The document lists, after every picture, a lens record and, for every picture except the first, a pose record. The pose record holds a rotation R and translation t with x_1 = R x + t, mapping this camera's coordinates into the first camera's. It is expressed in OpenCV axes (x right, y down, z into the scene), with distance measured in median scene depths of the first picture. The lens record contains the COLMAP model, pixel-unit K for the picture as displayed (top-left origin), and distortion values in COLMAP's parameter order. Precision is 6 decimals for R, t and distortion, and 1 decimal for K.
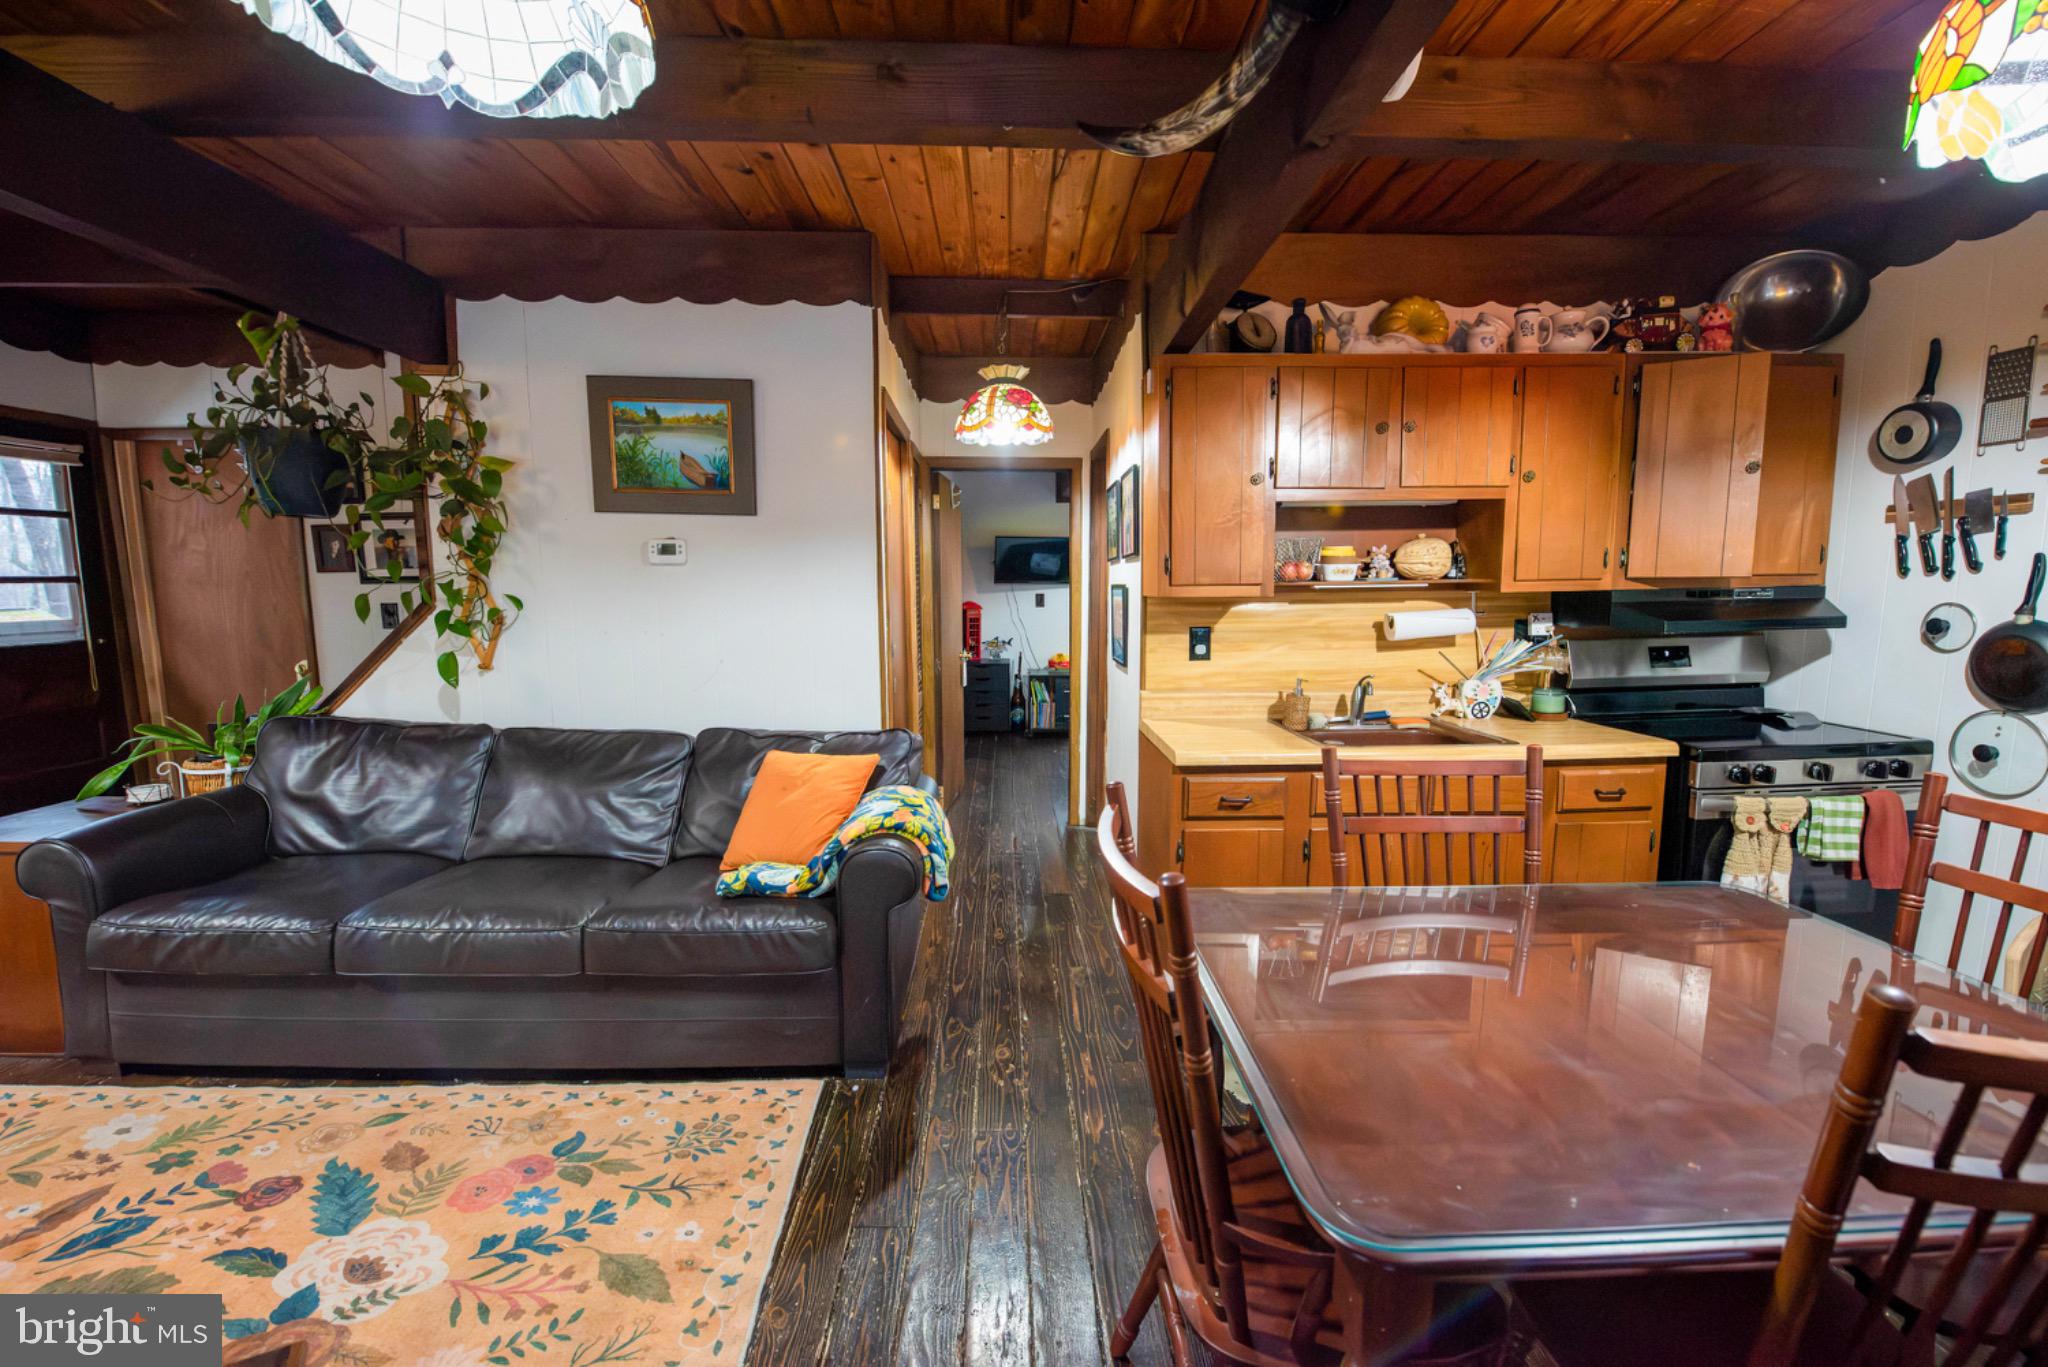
lens RADIAL K [[816.5, 0, 1024.0], [0, 816.5, 683.5], [0, 0, 1]] dist [-0.017699, -0.001703]
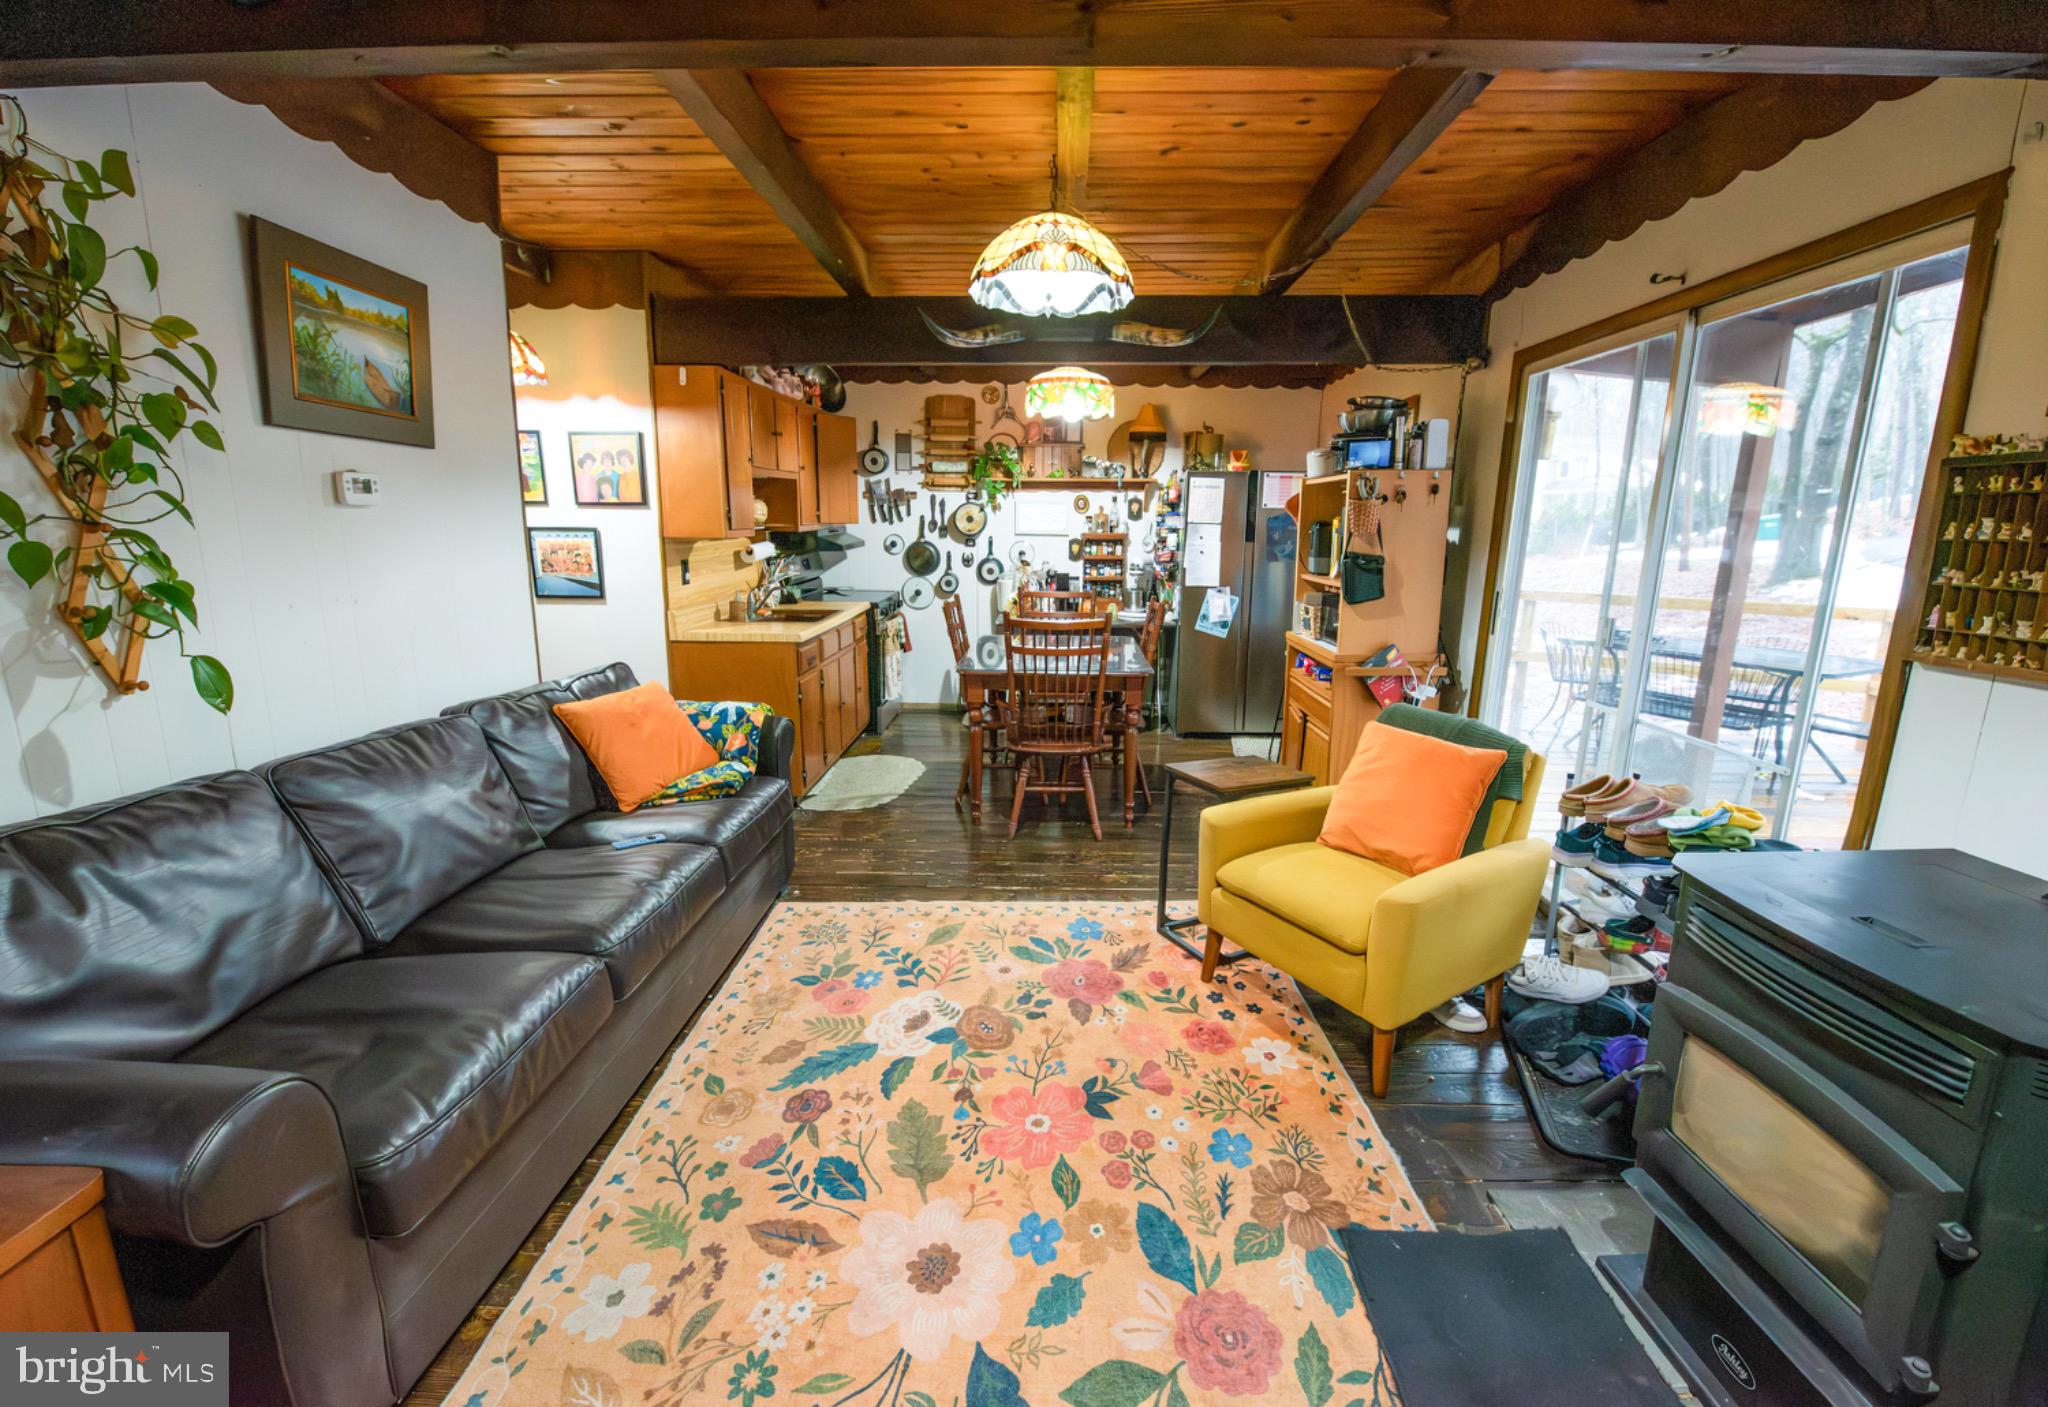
lens RADIAL K [[849.0, 0, 1038.0], [0, 849.0, 694.1], [0, 0, 1]] dist [-0.000734, -0.000154]
pose [[0.051926, -0.198310, 0.978763, -1.303215], [0.105173, 0.975721, 0.192114, -0.067069], [-0.993097, 0.092964, 0.071522, 0.366452]]
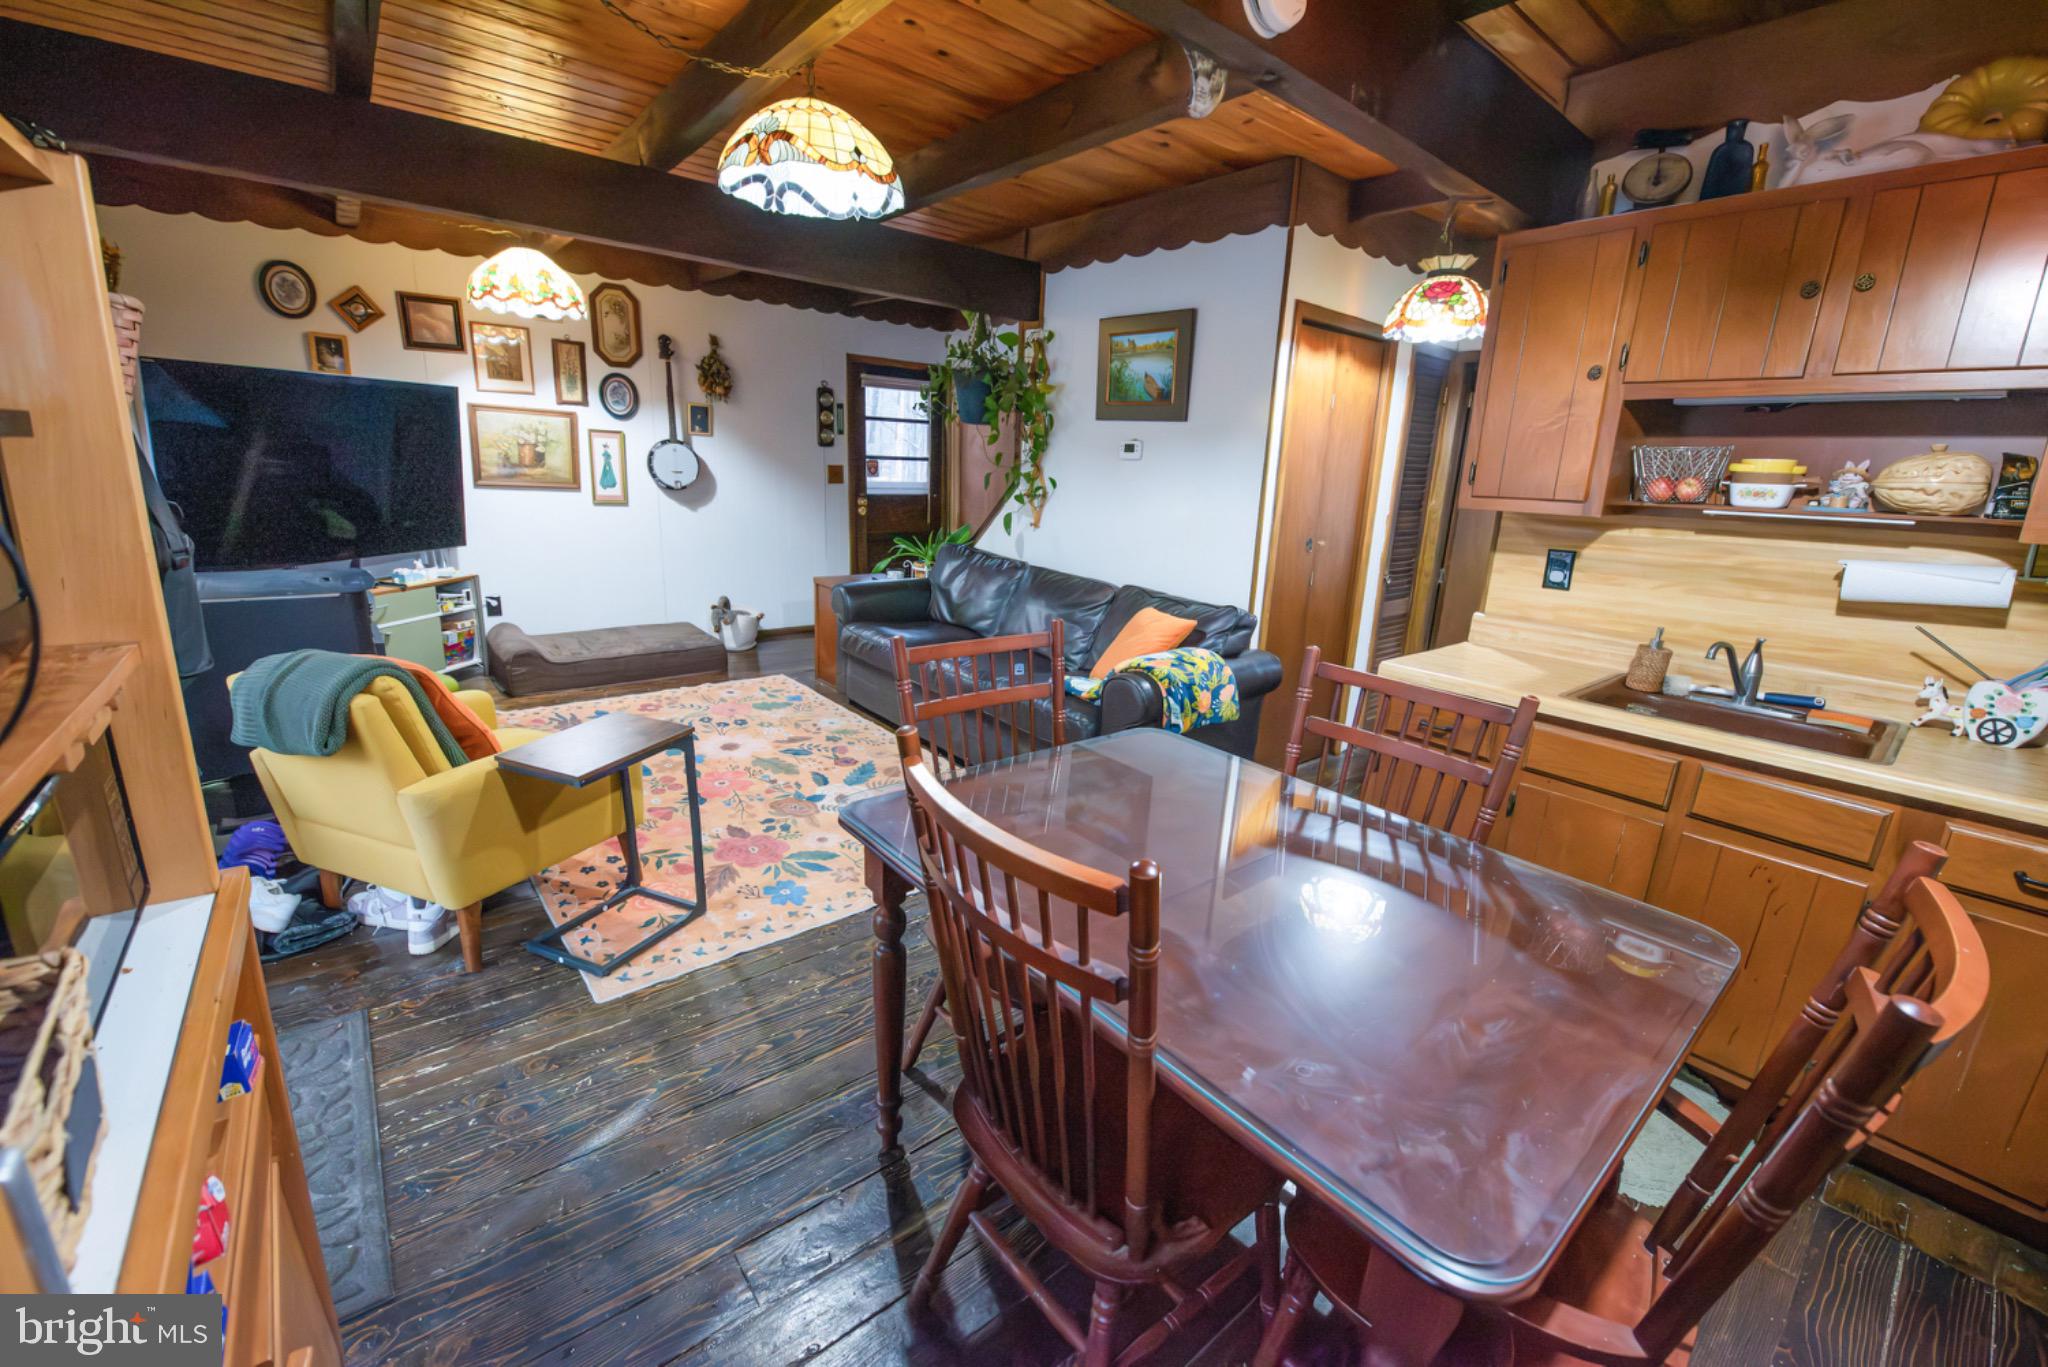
lens RADIAL K [[809.3, 0, 1025.8], [0, 809.3, 684.0], [0, 0, 1]] dist [-0.016315, -0.003202]
pose [[0.609679, 0.233045, -0.757616, 0.598694], [-0.136874, 0.972398, 0.188965, -0.015992], [0.780741, -0.011511, 0.624748, 0.030370]]
